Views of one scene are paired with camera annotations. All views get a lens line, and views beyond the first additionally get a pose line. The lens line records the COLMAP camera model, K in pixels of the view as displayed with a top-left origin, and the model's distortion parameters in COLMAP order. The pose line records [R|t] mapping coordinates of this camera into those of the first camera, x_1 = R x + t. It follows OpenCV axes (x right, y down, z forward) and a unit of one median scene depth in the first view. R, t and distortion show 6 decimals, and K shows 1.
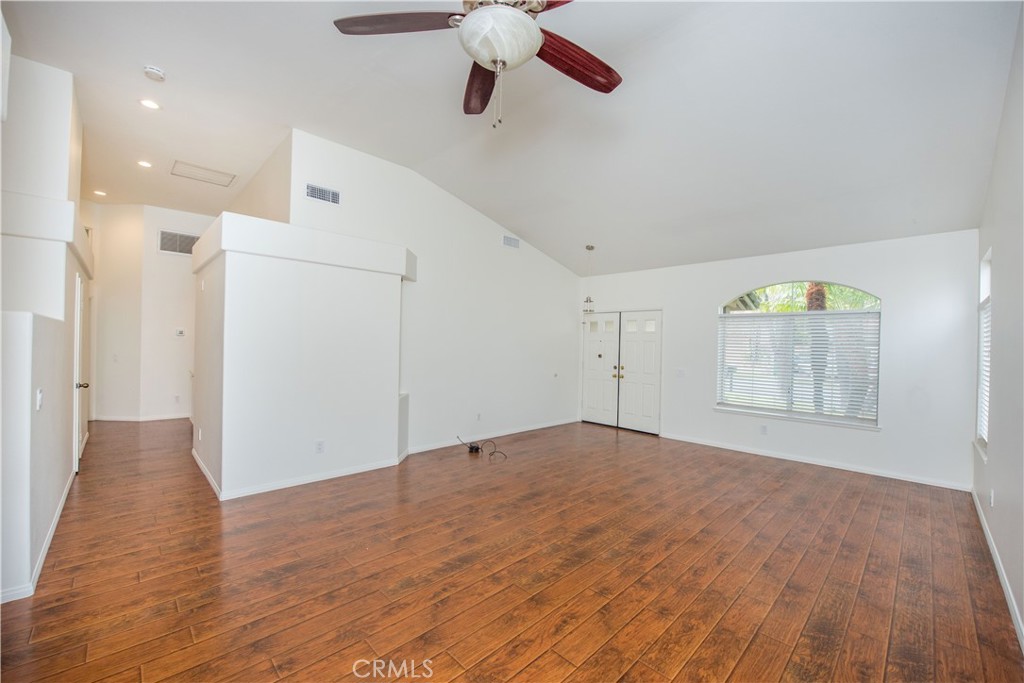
lens RADIAL K [[407.1, 0, 512.2], [0, 407.1, 345.5], [0, 0, 1]] dist [-0.018784, -0.000354]
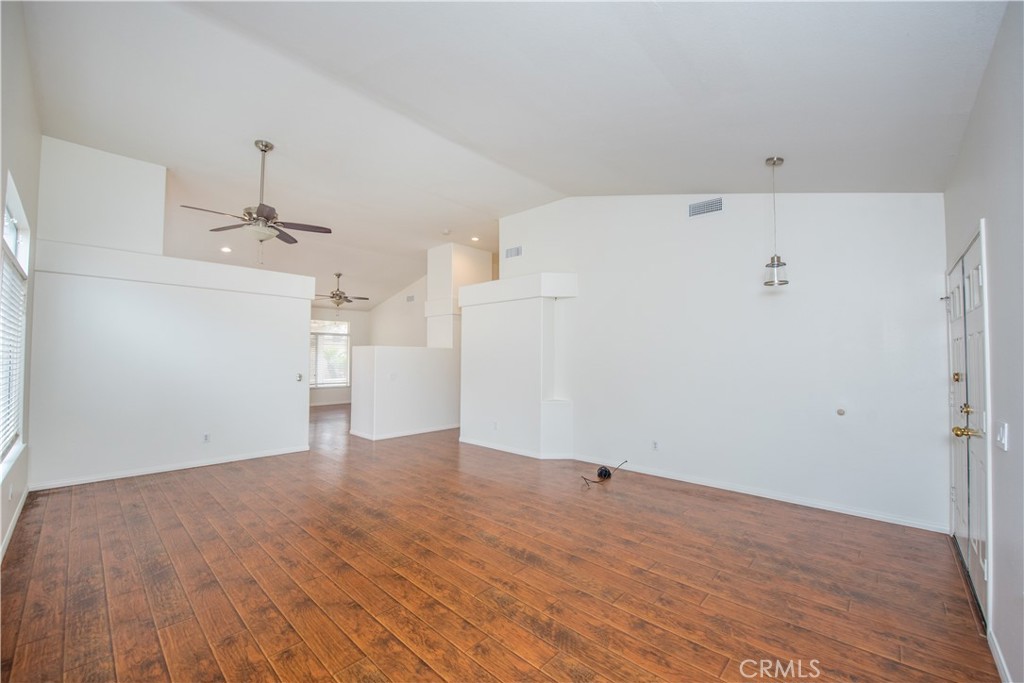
lens RADIAL K [[407.1, 0, 512.2], [0, 407.1, 345.5], [0, 0, 1]] dist [-0.018784, -0.000354]
pose [[0.055521, -0.048731, -0.997268, 1.197346], [-0.009307, 0.998740, -0.049321, 0.036067], [0.998414, 0.012020, 0.054998, 1.145509]]
